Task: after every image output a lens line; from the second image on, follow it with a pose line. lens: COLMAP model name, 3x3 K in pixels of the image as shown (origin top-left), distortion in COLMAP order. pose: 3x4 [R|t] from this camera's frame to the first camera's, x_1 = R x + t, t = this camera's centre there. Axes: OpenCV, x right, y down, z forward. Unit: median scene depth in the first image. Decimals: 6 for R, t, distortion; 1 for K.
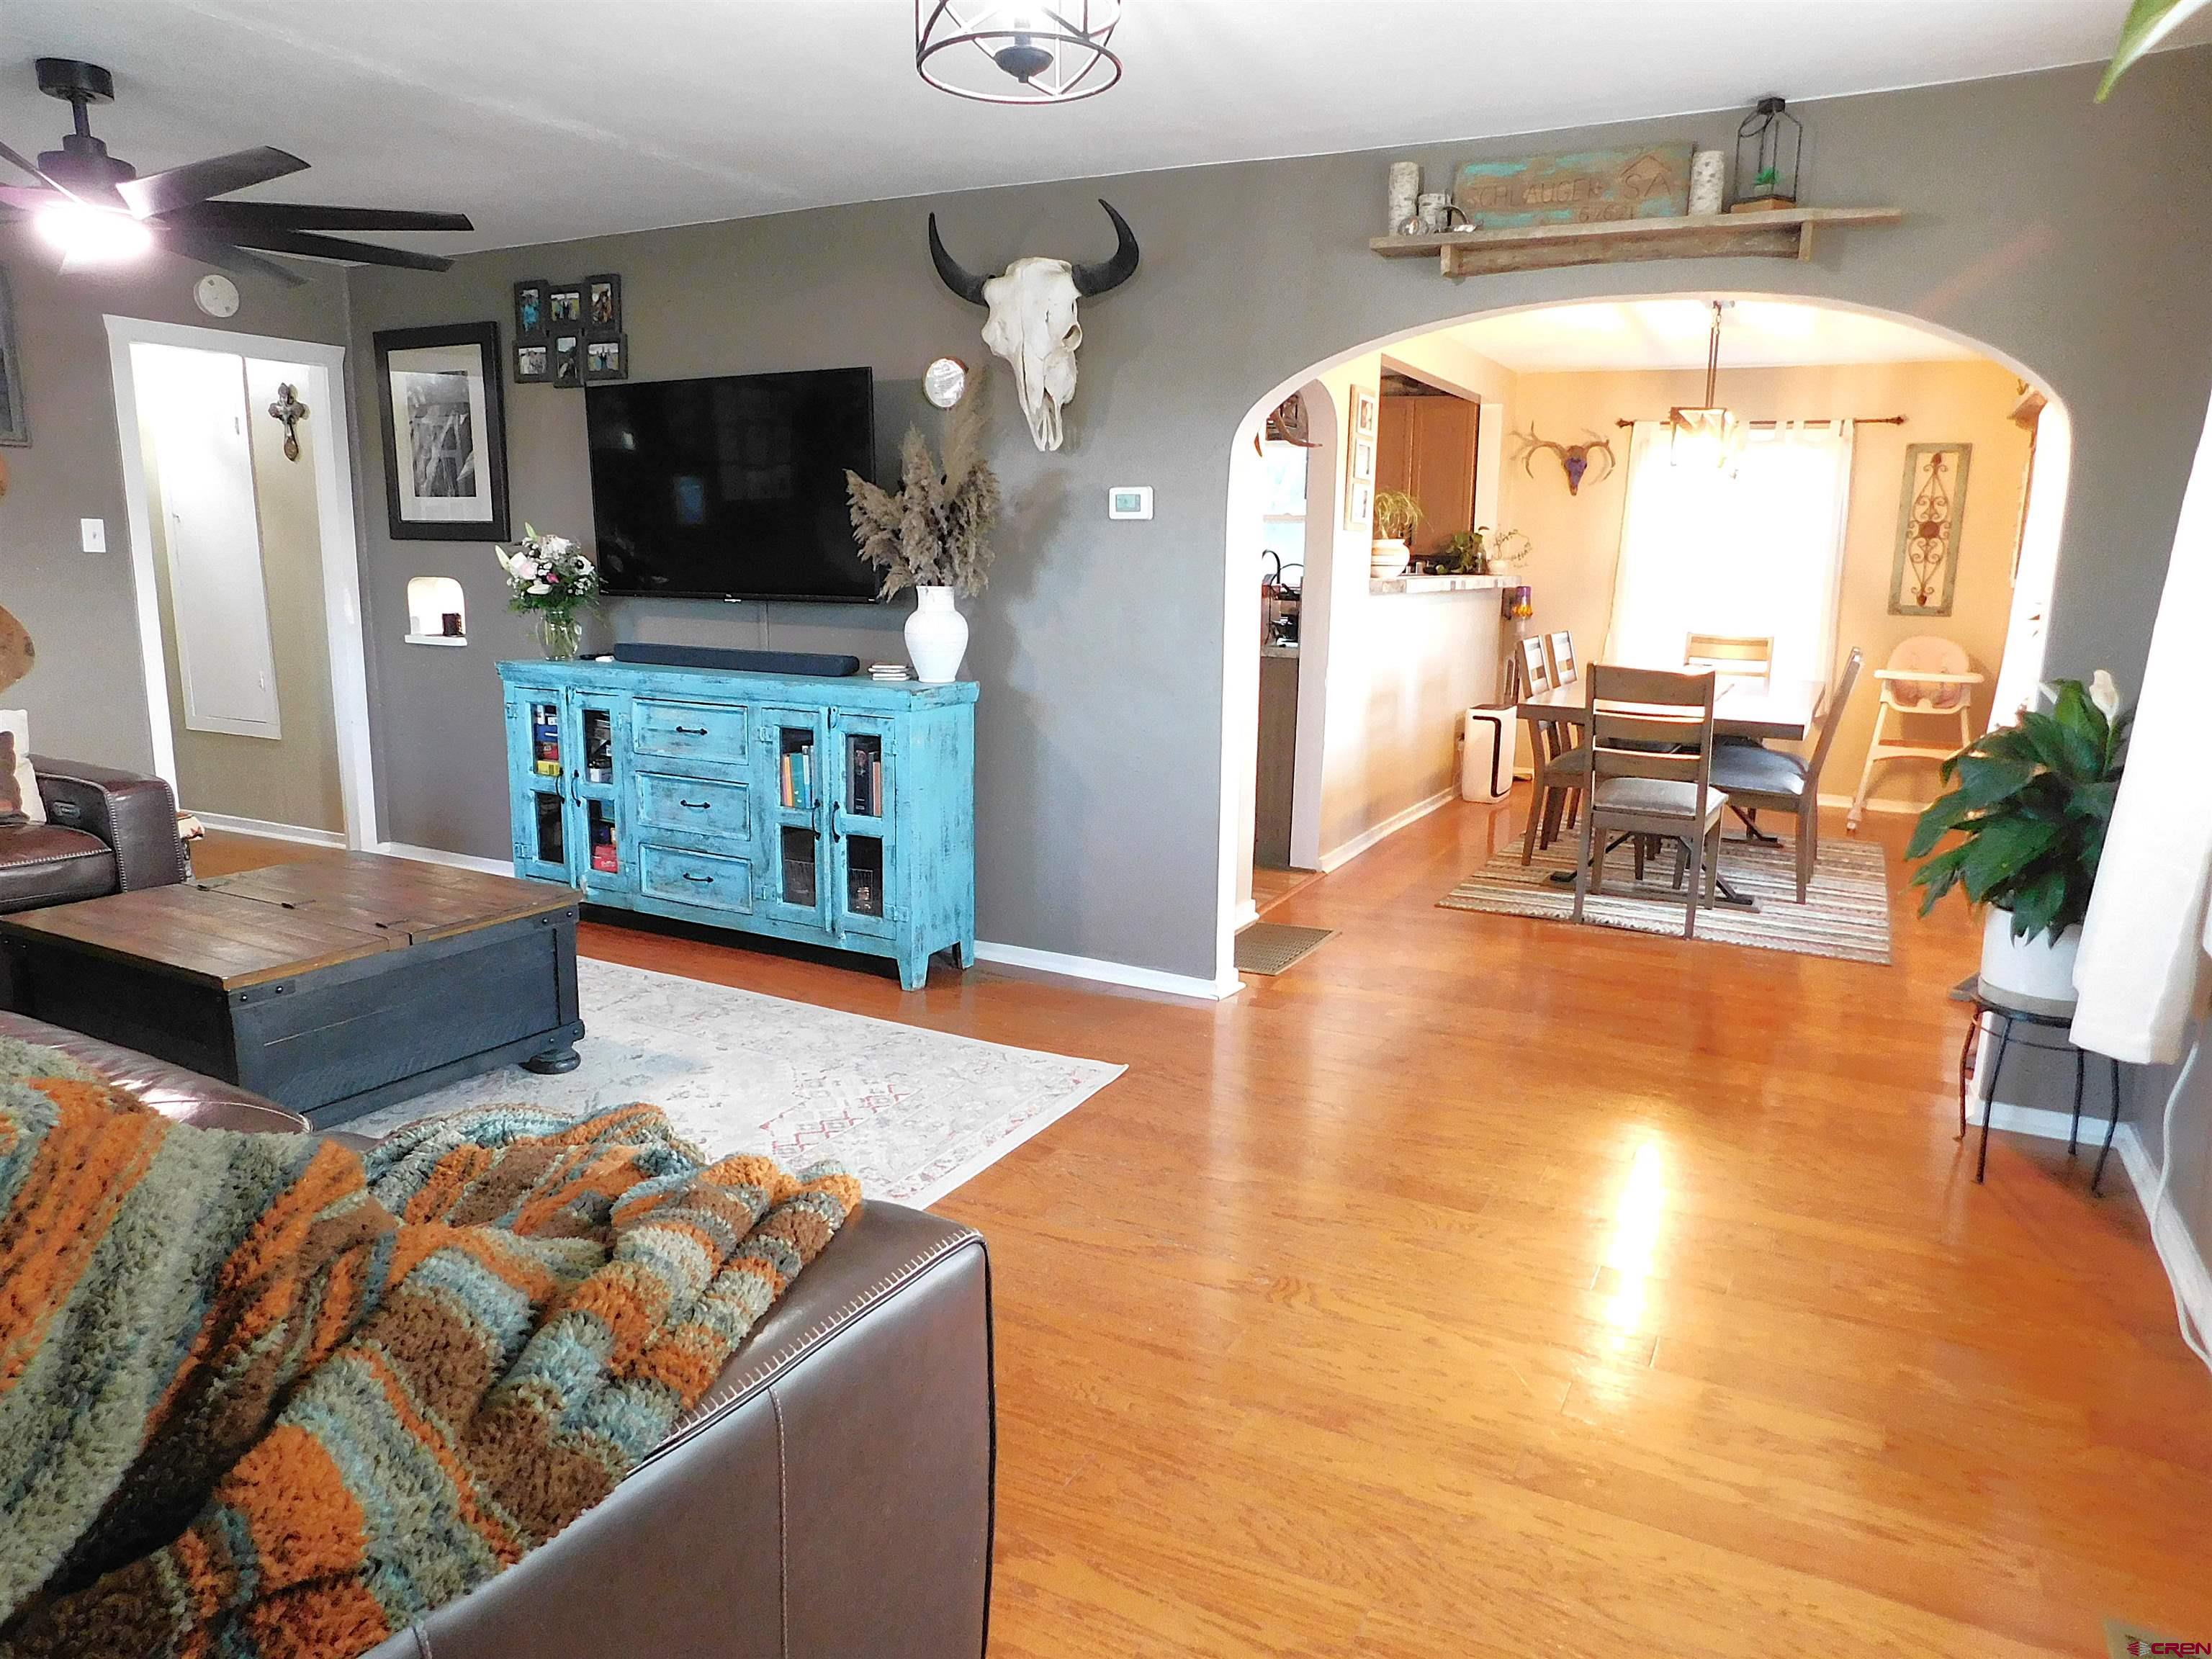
lens RADIAL K [[1477.1, 0, 1105.5], [0, 1477.1, 846.5], [0, 0, 1]] dist [-0.051909, 0.027787]
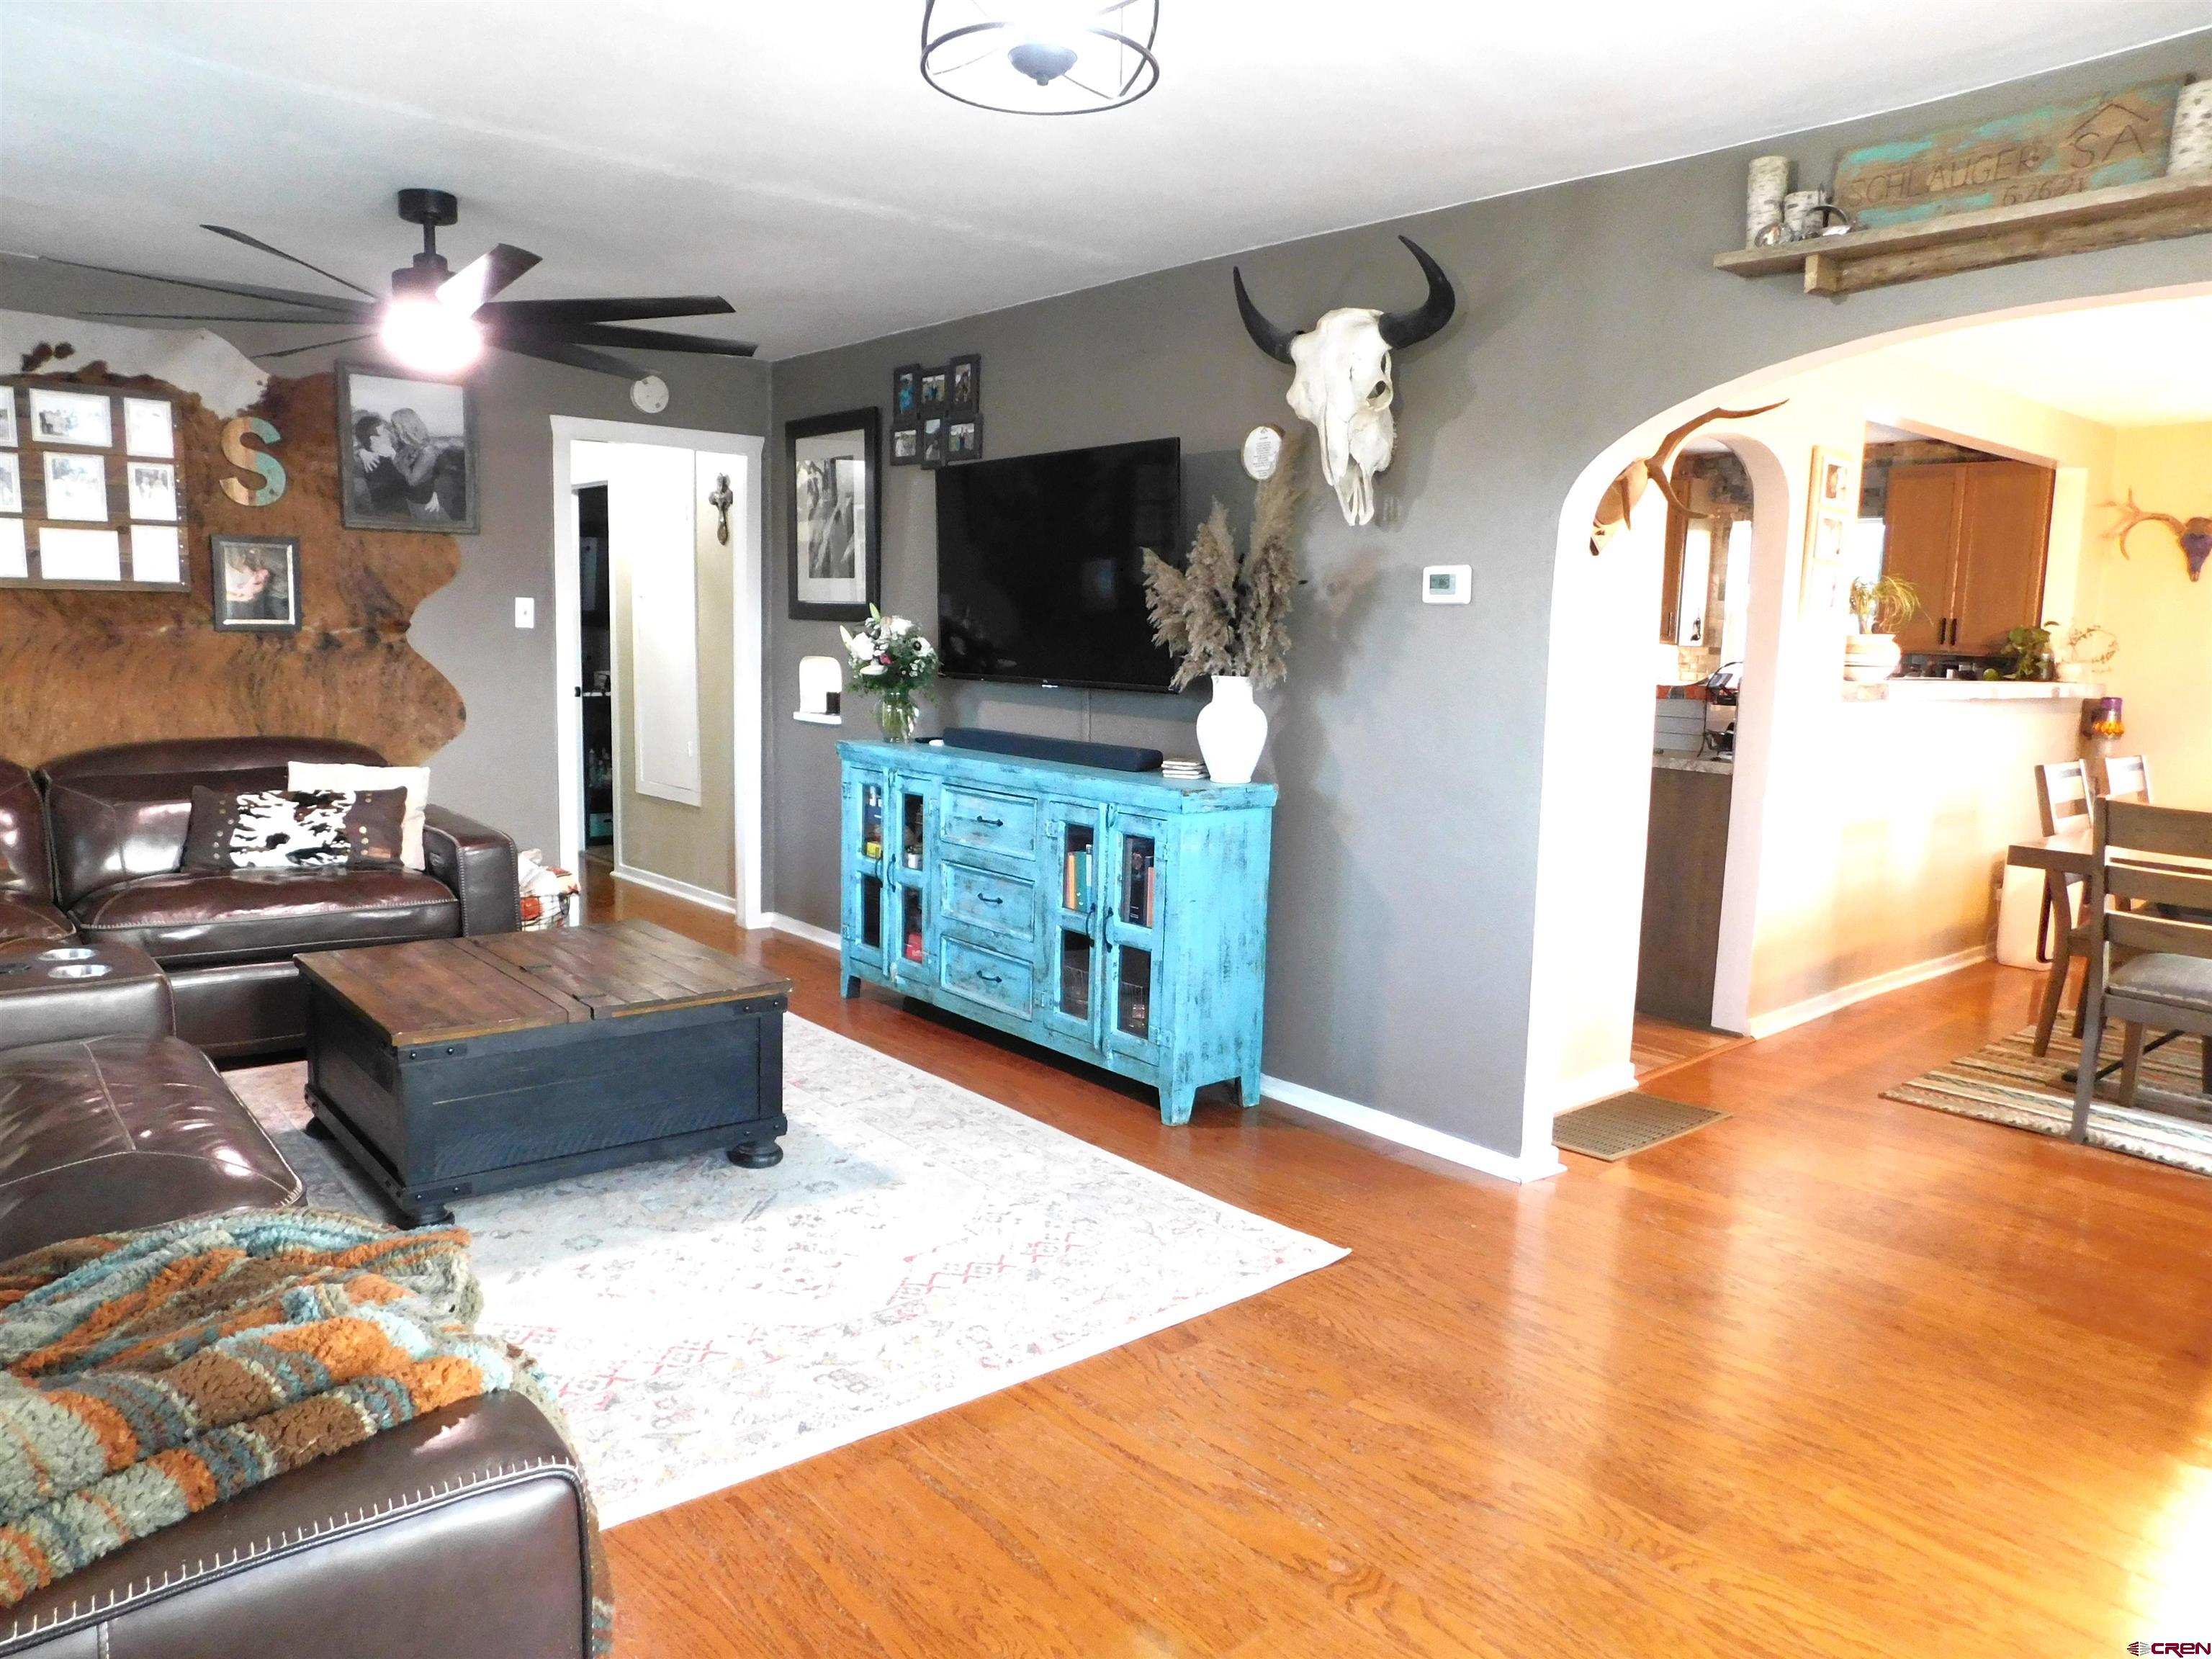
lens RADIAL K [[1545.8, 0, 1092.4], [0, 1545.8, 849.1], [0, 0, 1]] dist [-0.064953, 0.061166]
pose [[0.927572, 0.061607, -0.368530, 0.156396], [-0.085590, 0.995121, -0.049073, -0.018437], [0.363708, 0.077062, 0.928320, 0.105016]]
